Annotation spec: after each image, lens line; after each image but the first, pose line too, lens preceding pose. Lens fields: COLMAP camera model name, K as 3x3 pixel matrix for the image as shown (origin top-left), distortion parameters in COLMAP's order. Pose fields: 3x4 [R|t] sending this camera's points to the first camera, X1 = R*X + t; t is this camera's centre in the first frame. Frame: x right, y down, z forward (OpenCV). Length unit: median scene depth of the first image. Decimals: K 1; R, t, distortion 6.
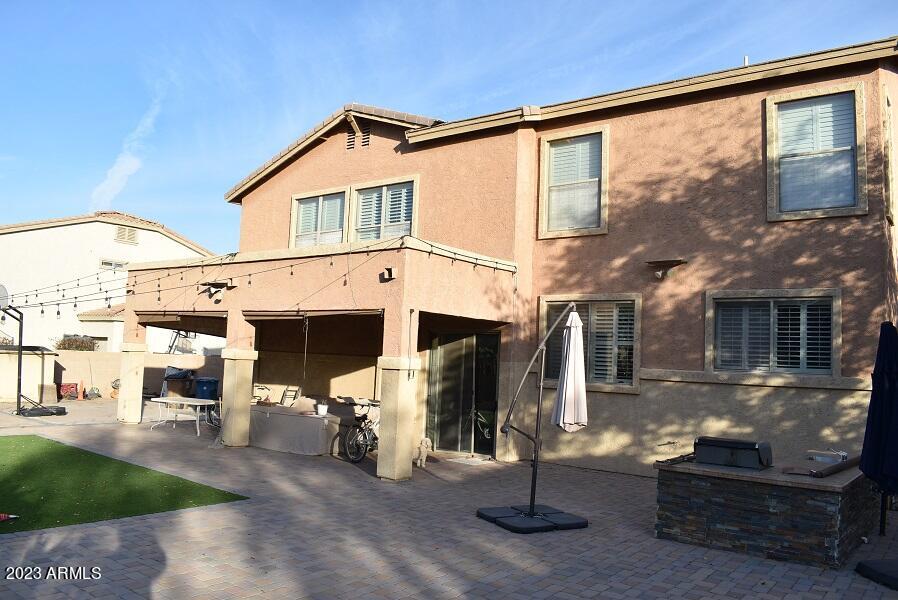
lens RADIAL K [[709.6, 0, 449.0], [0, 709.6, 300.0], [0, 0, 1]] dist [-0.093467, 0.004259]
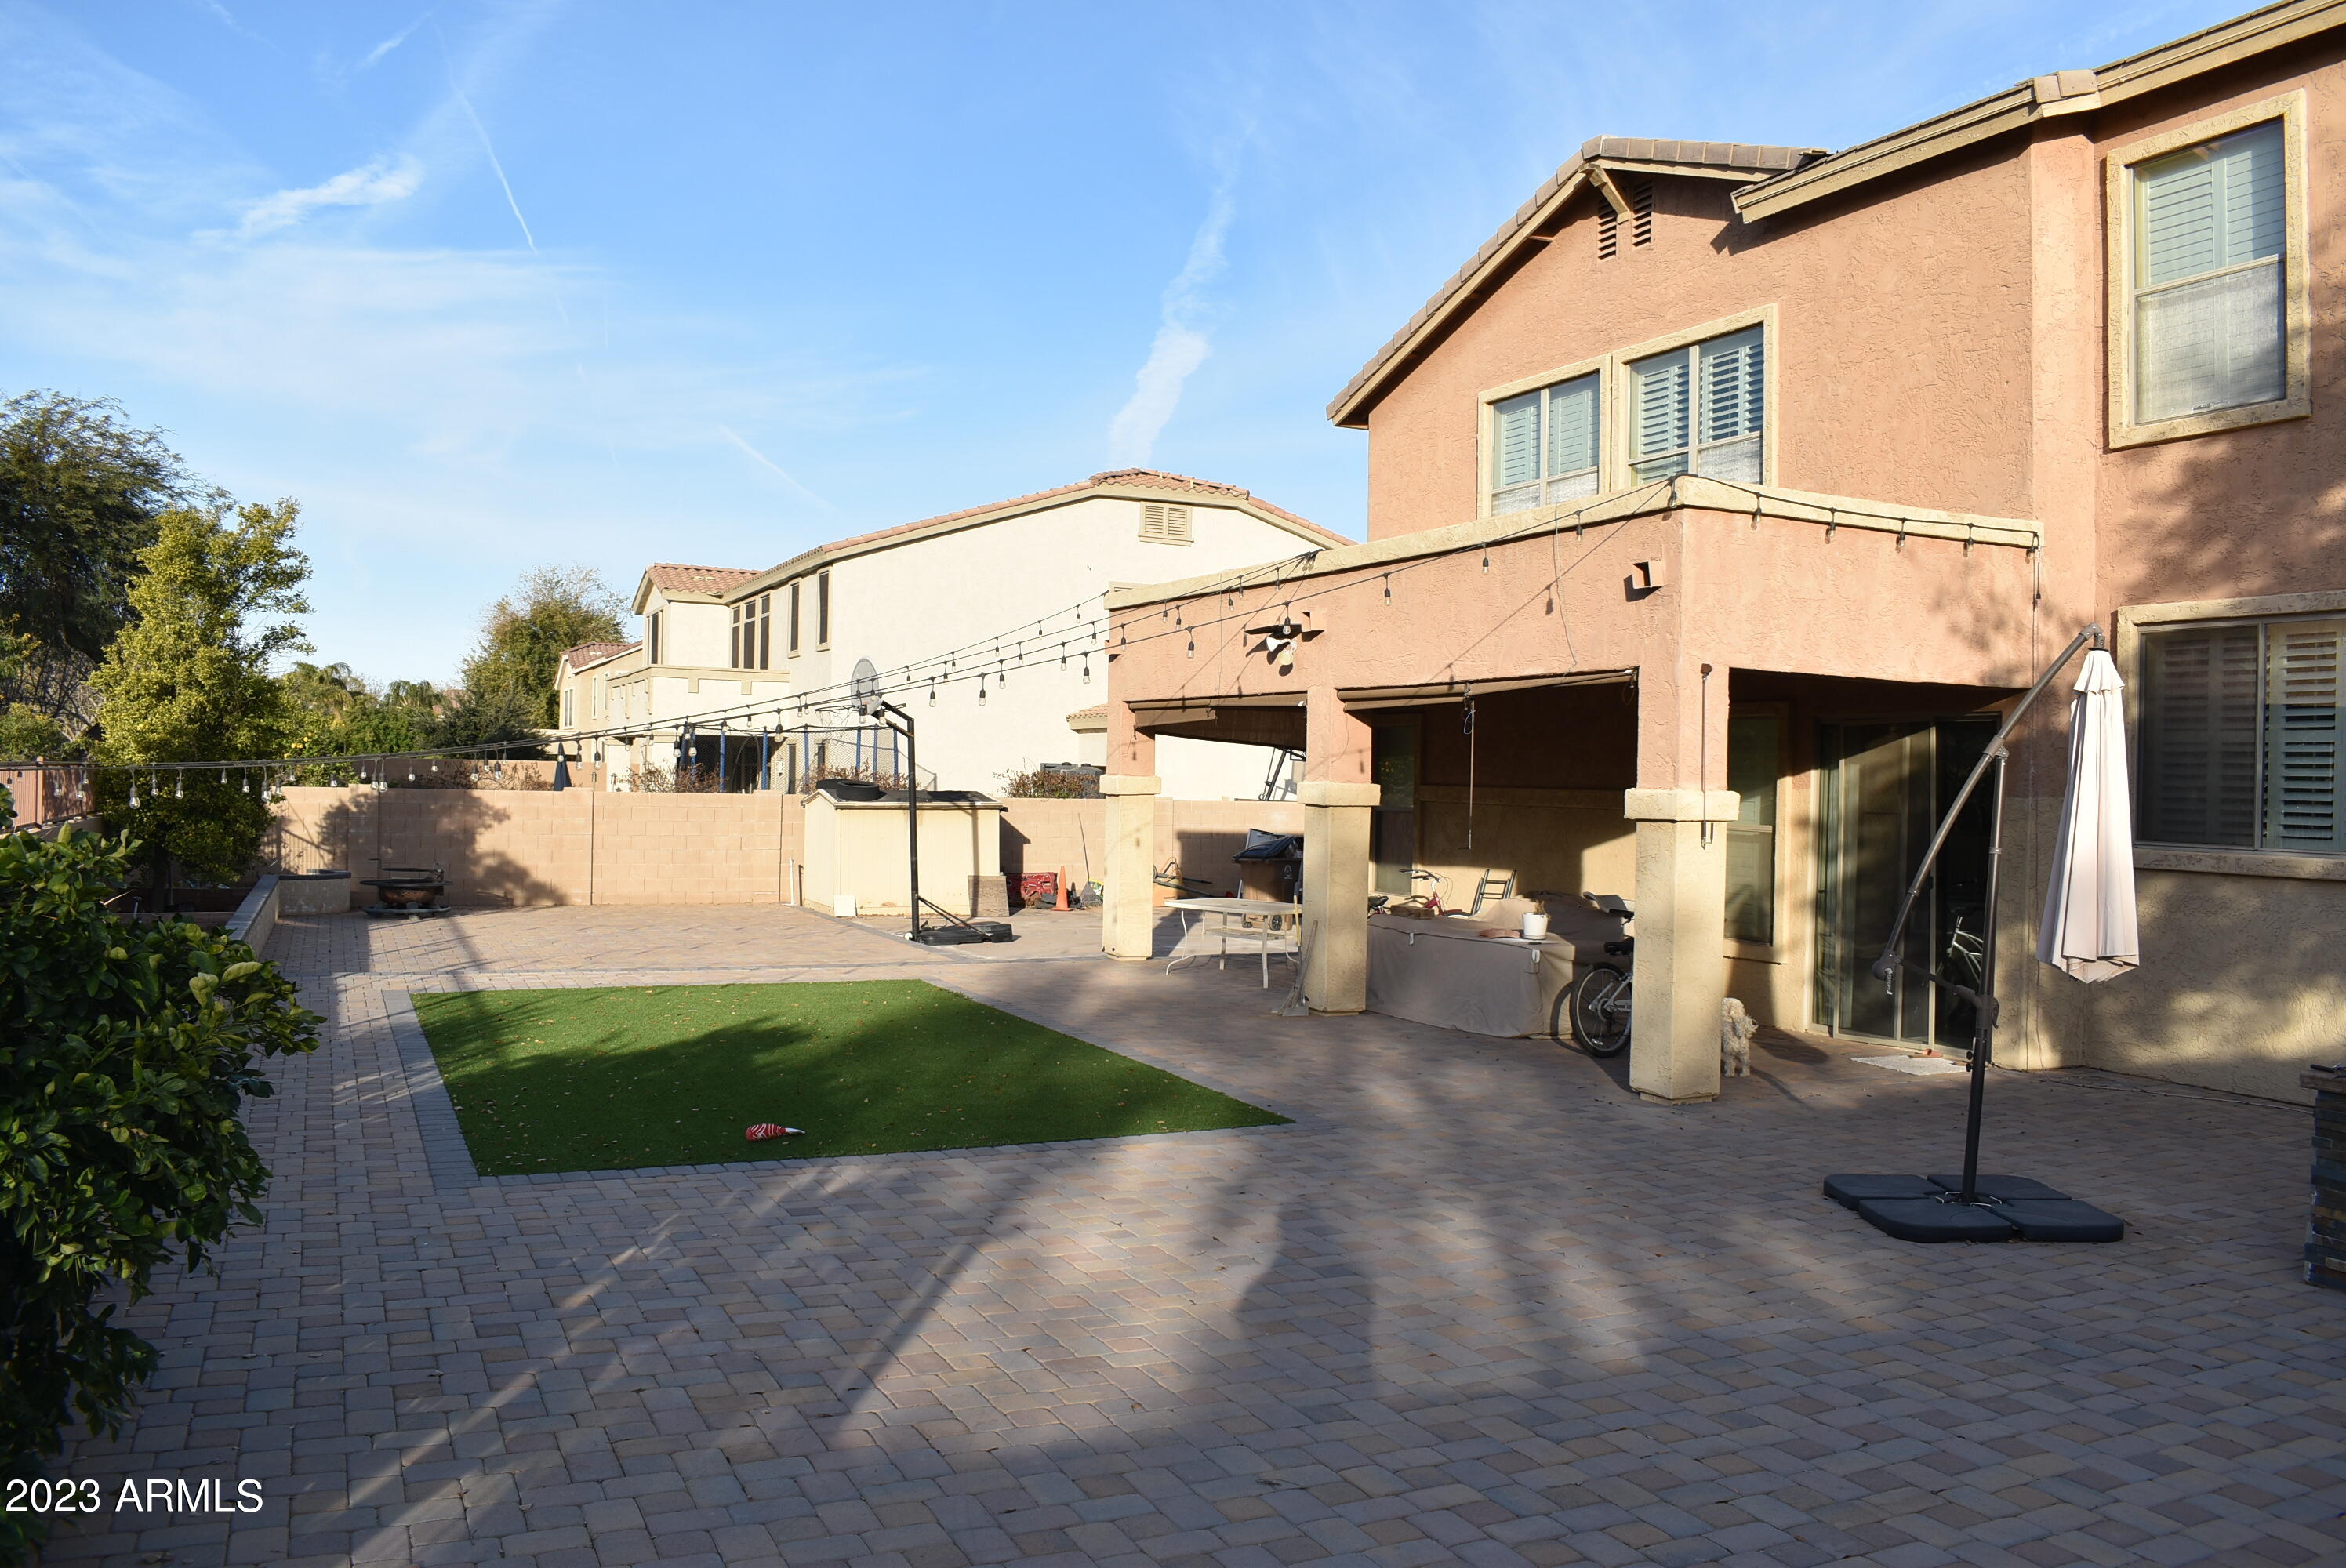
lens RADIAL K [[1853.8, 0, 1173.0], [0, 1853.8, 784.0], [0, 0, 1]] dist [-0.093467, 0.004259]
pose [[0.889300, -0.024435, -0.456671, 0.117426], [0.056038, 0.996869, 0.055787, 0.004664], [0.453878, -0.075203, 0.887885, -0.022368]]
